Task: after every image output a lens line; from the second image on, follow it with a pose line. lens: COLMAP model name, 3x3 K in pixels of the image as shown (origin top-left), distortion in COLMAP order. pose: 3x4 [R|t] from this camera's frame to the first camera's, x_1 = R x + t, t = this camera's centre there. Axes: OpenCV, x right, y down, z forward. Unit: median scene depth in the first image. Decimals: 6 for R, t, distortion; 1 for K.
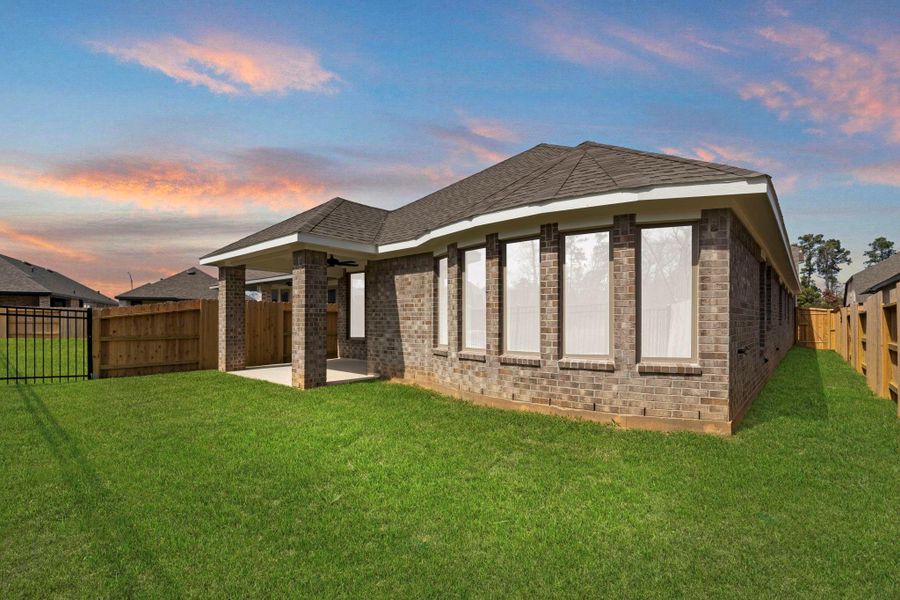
lens RADIAL K [[403.4, 0, 448.6], [0, 403.4, 304.3], [0, 0, 1]] dist [0.006597, -0.001392]
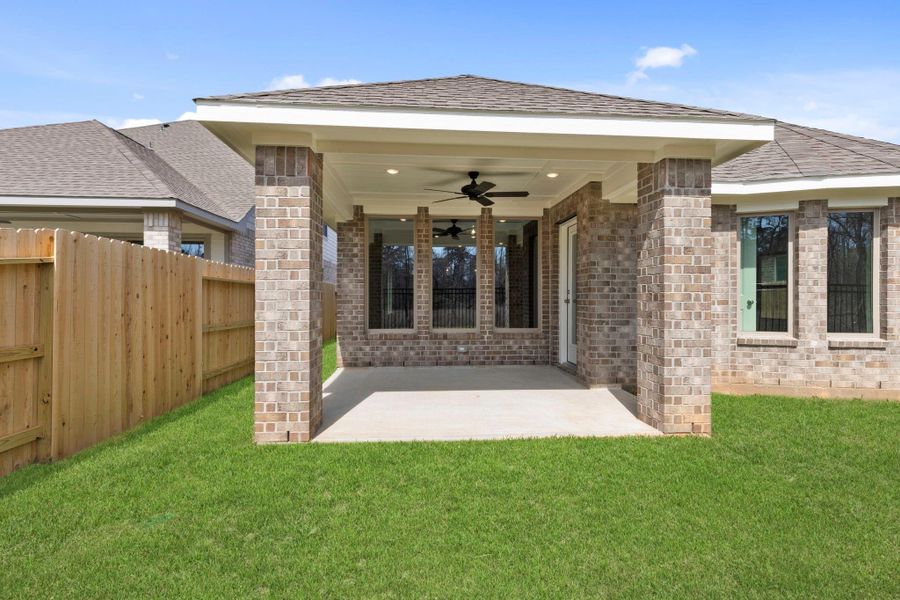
lens RADIAL K [[413.2, 0, 450.9], [0, 413.2, 297.0], [0, 0, 1]] dist [0.011036, -0.000283]
pose [[0.699173, 0.002650, 0.714948, -0.913639], [-0.028239, 0.999315, 0.023912, 0.031780], [-0.714395, -0.036908, 0.698769, 0.824316]]
